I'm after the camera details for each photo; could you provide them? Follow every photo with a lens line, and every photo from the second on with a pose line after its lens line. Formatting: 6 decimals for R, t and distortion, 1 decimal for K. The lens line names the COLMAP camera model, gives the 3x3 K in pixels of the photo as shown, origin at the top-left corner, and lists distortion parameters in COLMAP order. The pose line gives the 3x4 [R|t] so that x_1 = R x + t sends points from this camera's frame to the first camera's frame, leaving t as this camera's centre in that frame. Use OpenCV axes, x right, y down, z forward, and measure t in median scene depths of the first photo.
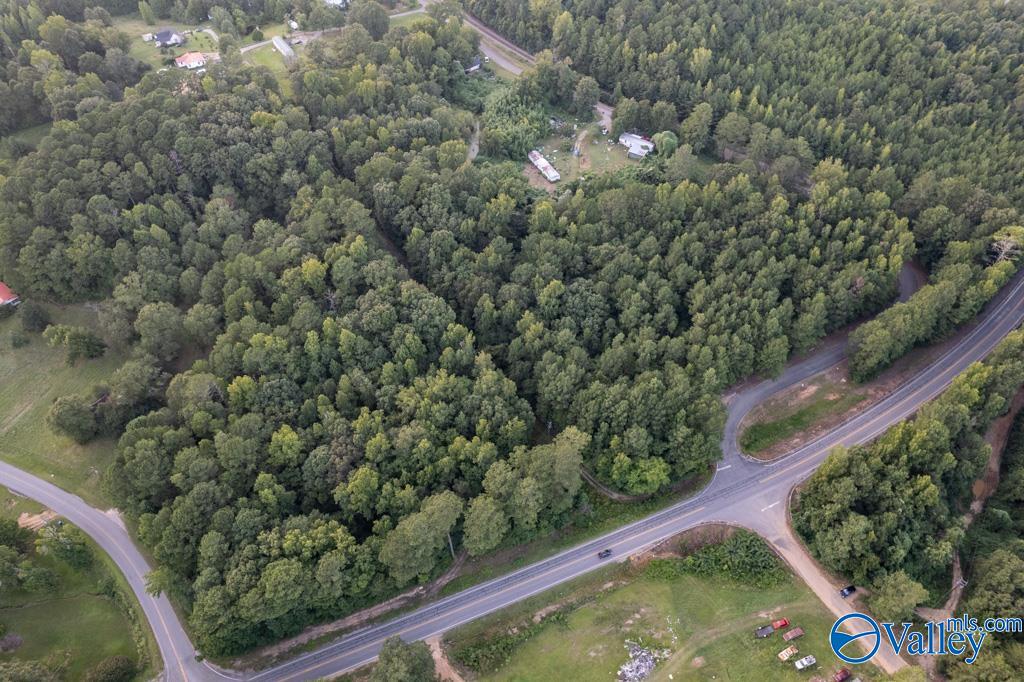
lens RADIAL K [[659.8, 0, 513.8], [0, 659.8, 344.6], [0, 0, 1]] dist [-0.080693, 0.075243]
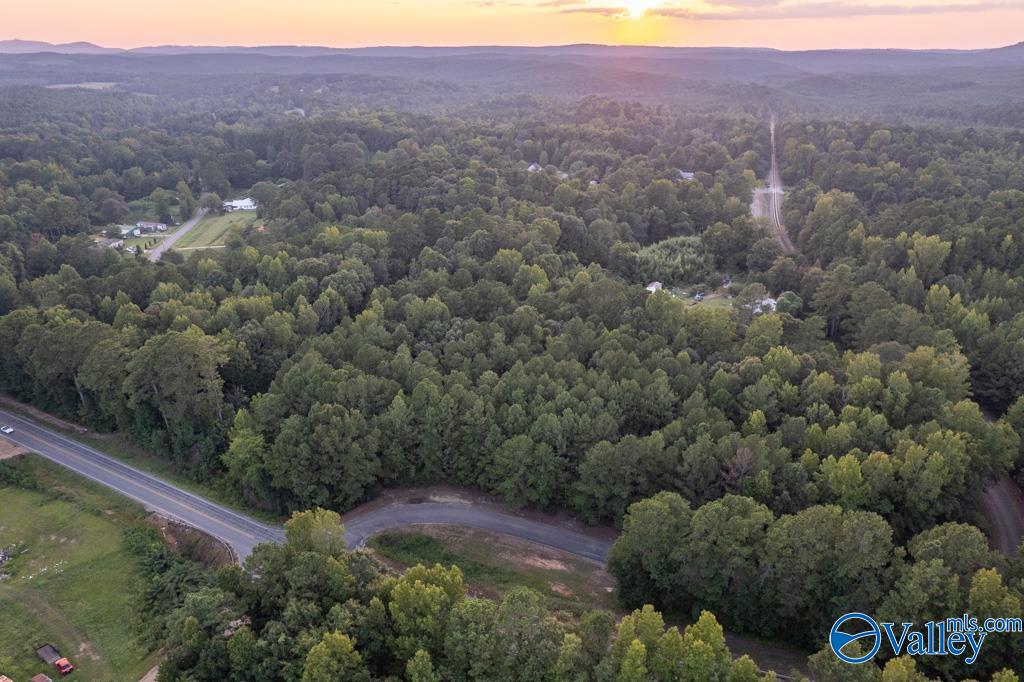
lens RADIAL K [[659.8, 0, 513.8], [0, 659.8, 344.6], [0, 0, 1]] dist [-0.080693, 0.075243]
pose [[0.616704, 0.321439, -0.718577, 0.782518], [-0.594192, 0.788835, -0.157086, 0.027559], [0.516345, 0.523848, 0.677474, 0.496680]]
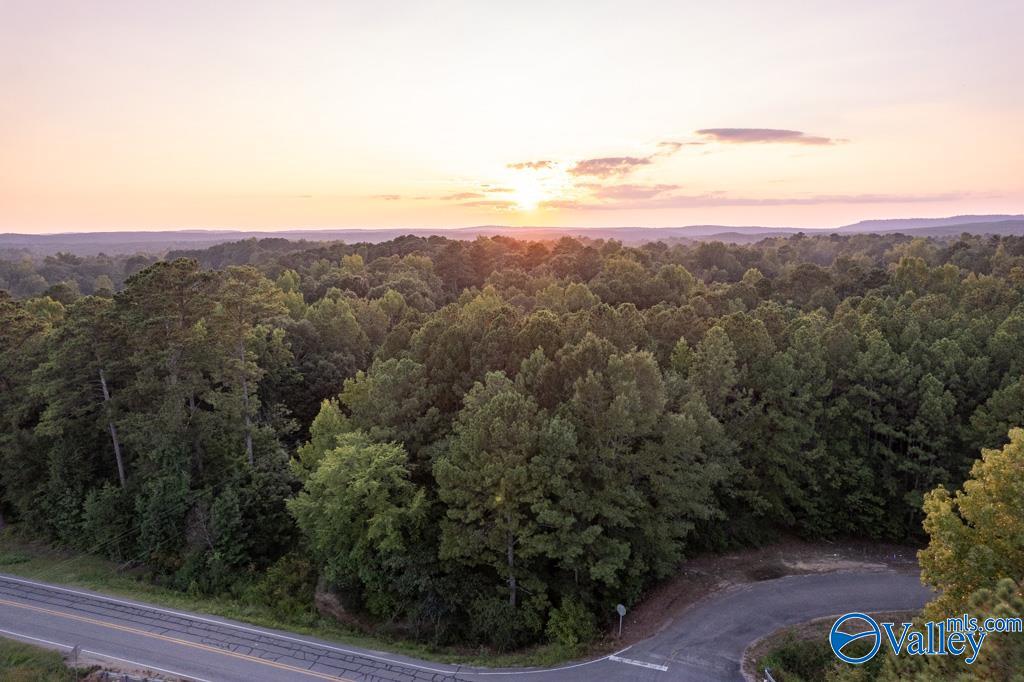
lens RADIAL K [[659.8, 0, 513.8], [0, 659.8, 344.6], [0, 0, 1]] dist [-0.080693, 0.075243]
pose [[0.725792, 0.099331, -0.680705, 0.399801], [-0.514516, 0.735199, -0.441312, 0.214380], [0.456617, 0.670534, 0.584709, 0.694186]]
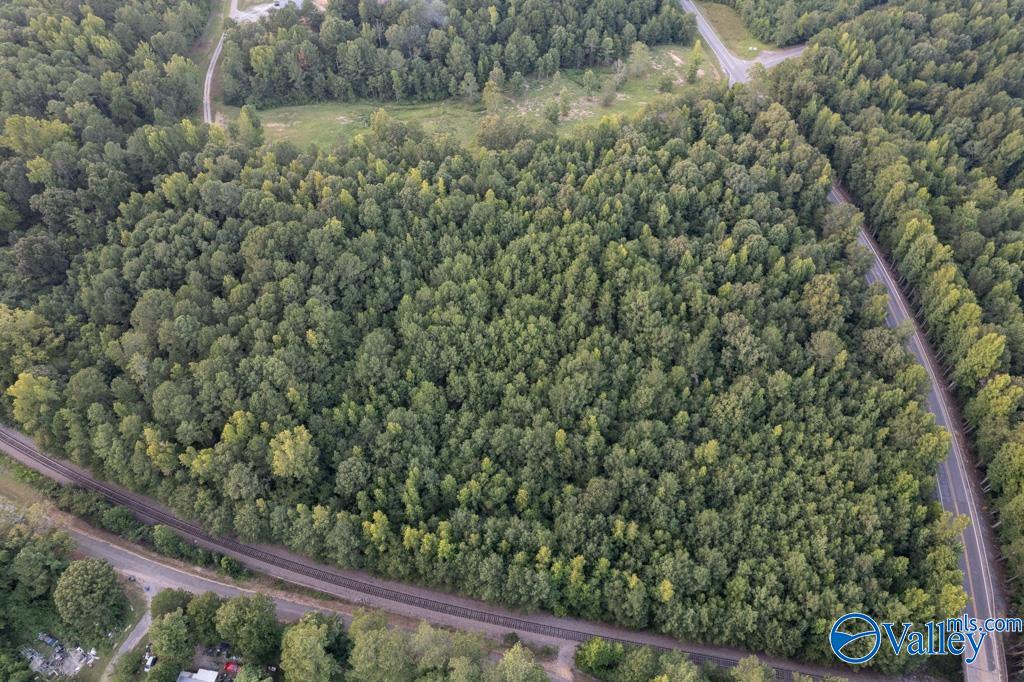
lens RADIAL K [[659.8, 0, 513.8], [0, 659.8, 344.6], [0, 0, 1]] dist [-0.080693, 0.075243]
pose [[0.917636, -0.317159, 0.239487, 0.503788], [0.302025, 0.948201, 0.098464, -0.740317], [-0.258311, -0.018023, 0.965894, 0.656058]]
